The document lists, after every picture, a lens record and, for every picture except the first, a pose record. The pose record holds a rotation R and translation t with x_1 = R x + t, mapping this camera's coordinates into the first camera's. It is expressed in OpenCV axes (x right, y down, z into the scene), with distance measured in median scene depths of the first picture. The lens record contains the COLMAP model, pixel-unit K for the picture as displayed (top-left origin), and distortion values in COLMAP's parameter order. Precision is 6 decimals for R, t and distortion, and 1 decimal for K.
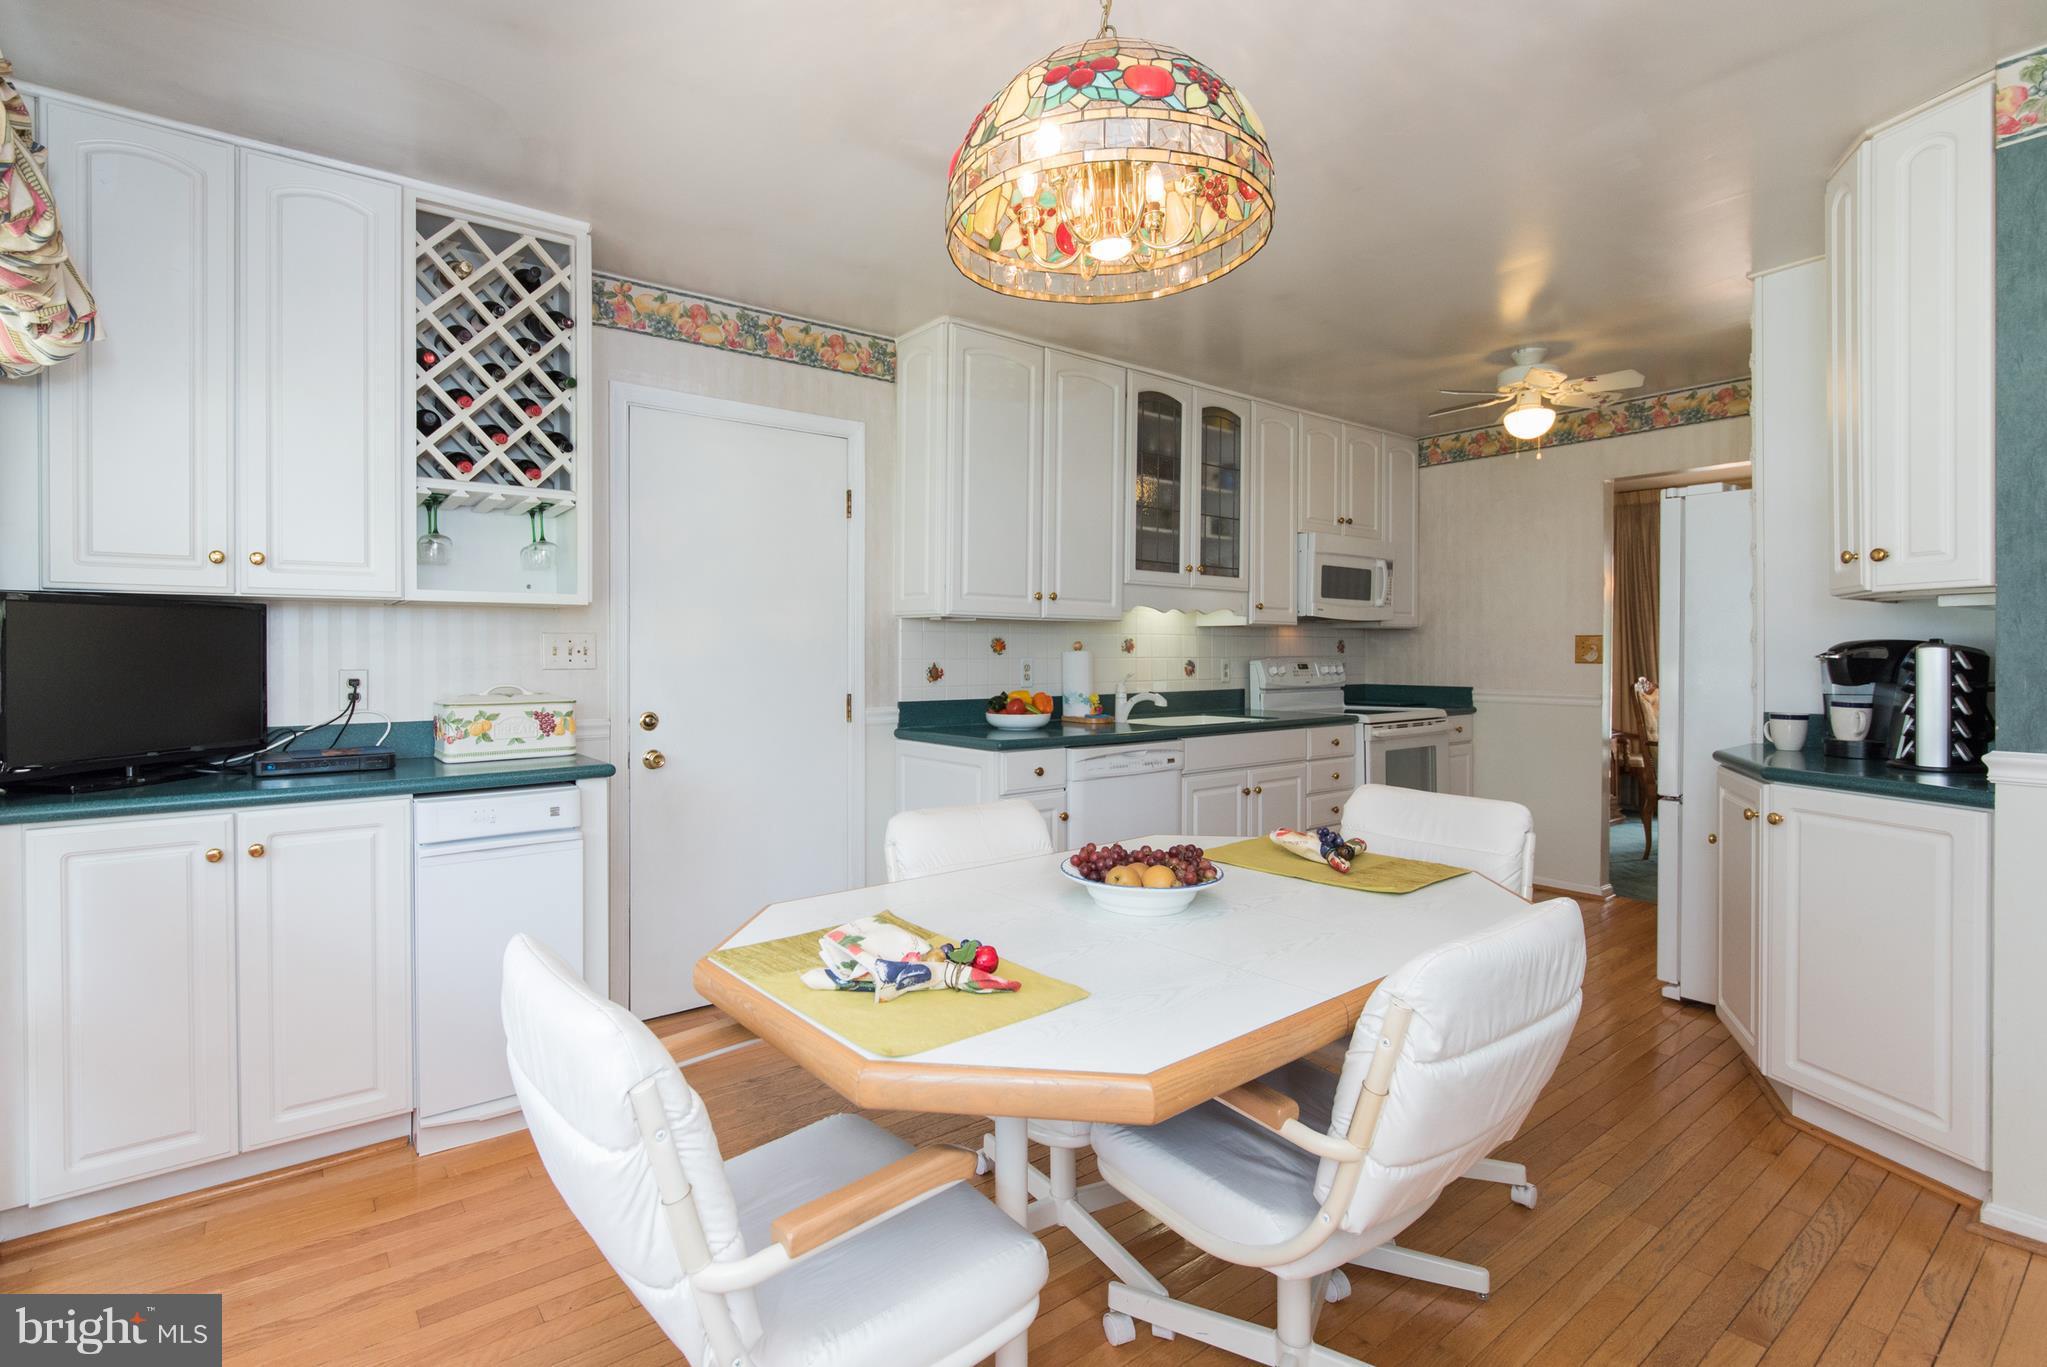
lens RADIAL K [[939.7, 0, 1023.3], [0, 939.7, 665.4], [0, 0, 1]] dist [0.000539, 0.000474]
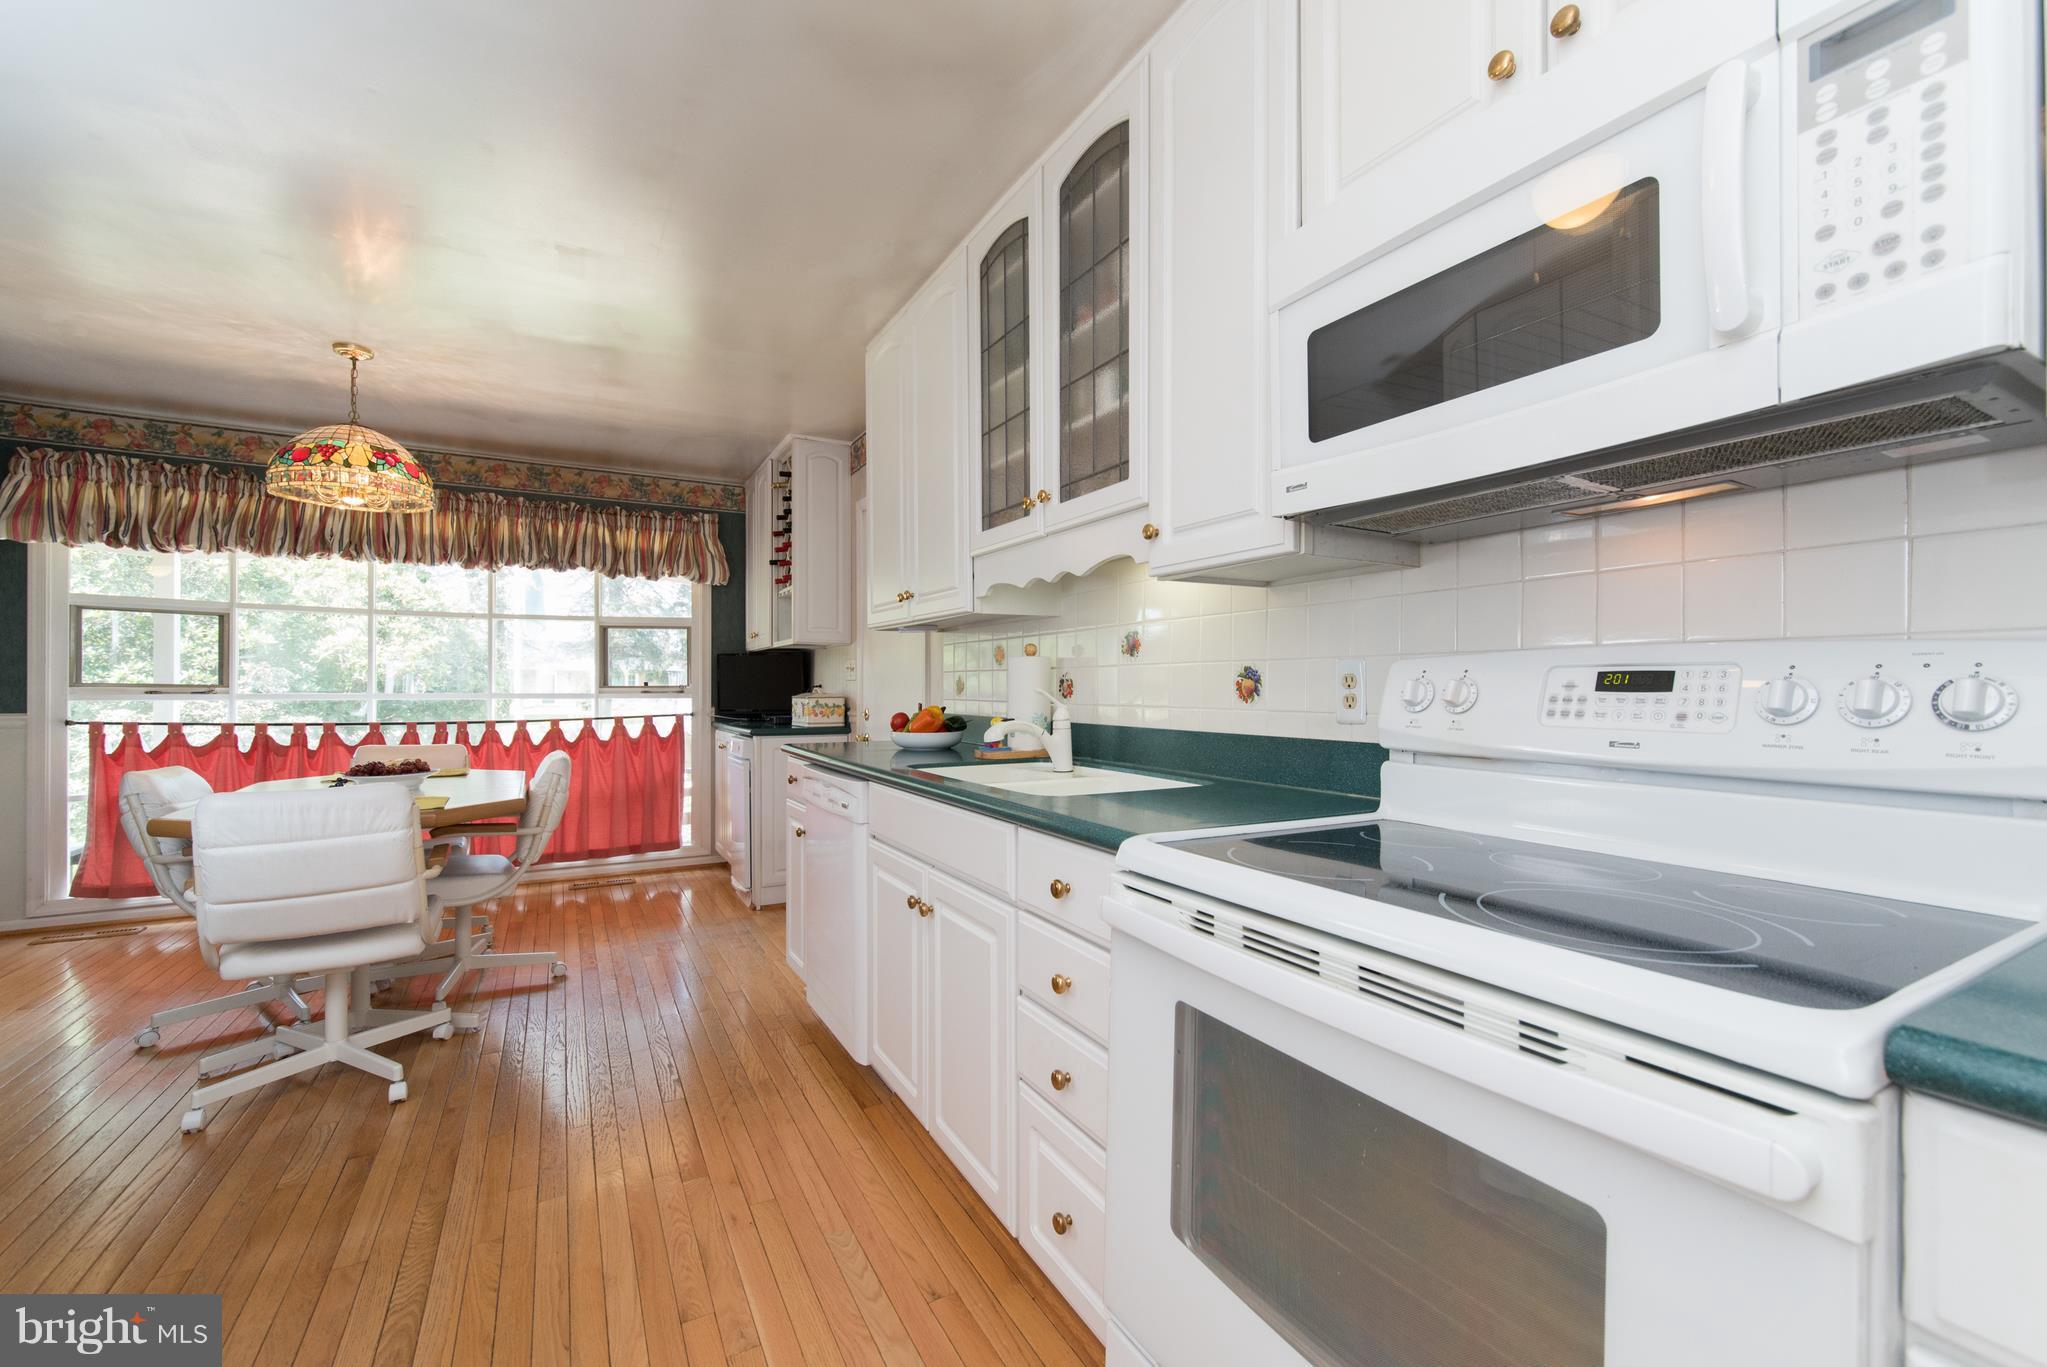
lens RADIAL K [[836.0, 0, 1023.5], [0, 836.0, 683.5], [0, 0, 1]] dist [-0.000137, -0.000072]
pose [[-0.160116, -0.000379, -0.987098, 0.945465], [-0.010350, 0.999946, 0.001295, 0.005404], [0.987044, 0.010423, -0.160111, 1.531708]]
